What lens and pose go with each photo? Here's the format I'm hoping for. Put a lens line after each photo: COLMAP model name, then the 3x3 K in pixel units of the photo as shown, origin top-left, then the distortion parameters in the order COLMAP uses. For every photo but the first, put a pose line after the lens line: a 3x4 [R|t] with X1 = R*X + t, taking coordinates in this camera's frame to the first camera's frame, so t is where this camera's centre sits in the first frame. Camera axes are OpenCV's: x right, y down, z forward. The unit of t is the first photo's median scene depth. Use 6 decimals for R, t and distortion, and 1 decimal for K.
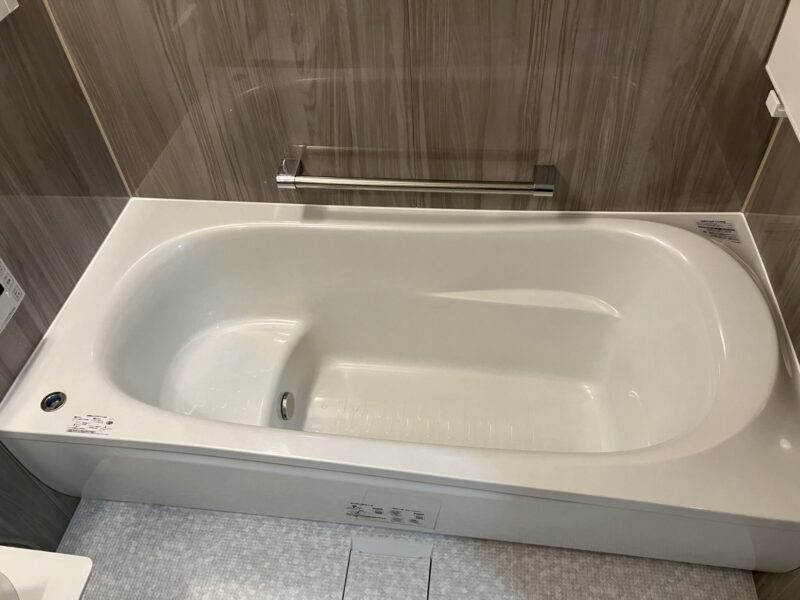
lens RADIAL K [[650.2, 0, 399.8], [0, 650.2, 301.7], [0, 0, 1]] dist [0.007288, 0.001326]
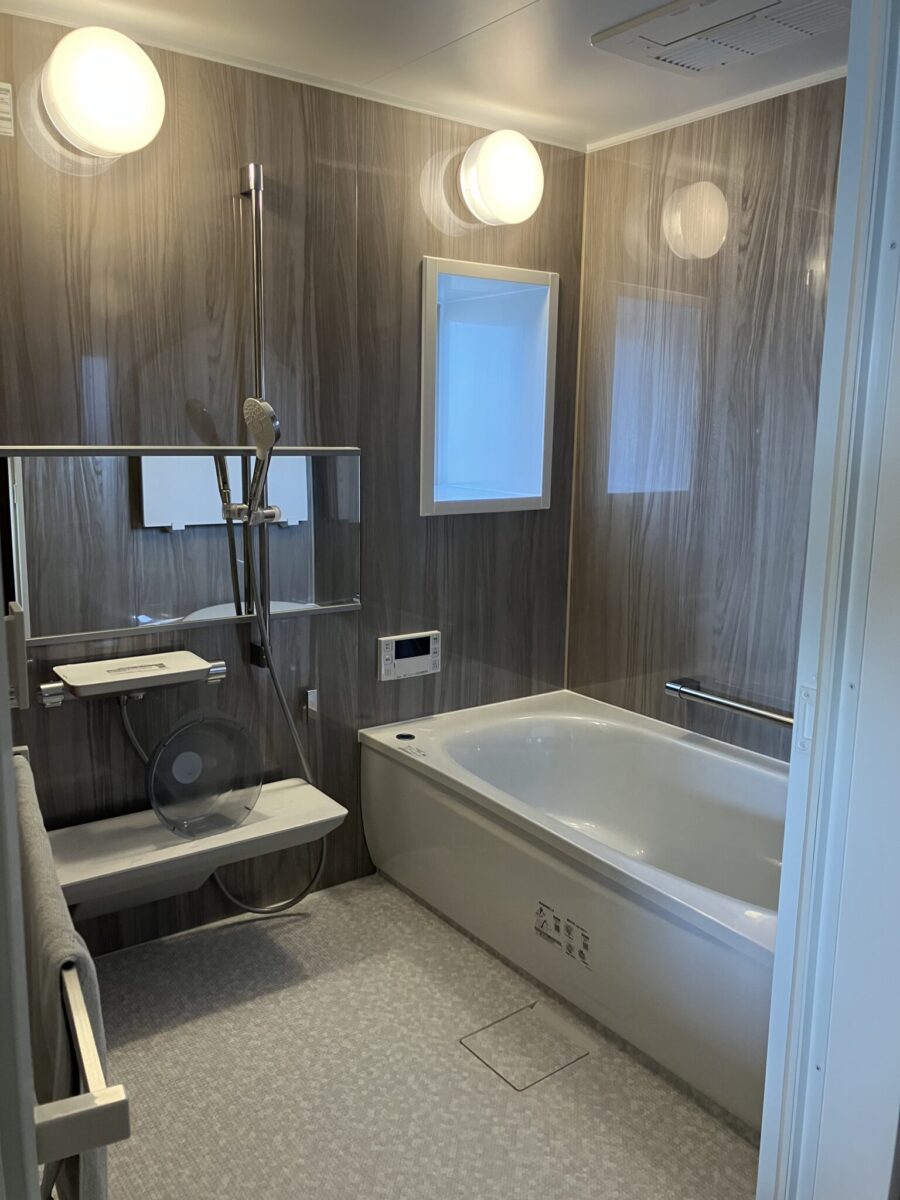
lens RADIAL K [[975.3, 0, 449.2], [0, 975.3, 598.8], [0, 0, 1]] dist [0.007288, 0.001326]
pose [[0.687057, 0.192484, -0.700645, 0.696435], [-0.565831, 0.746676, -0.349728, 0.494142], [0.455838, 0.636730, 0.621922, -0.265272]]
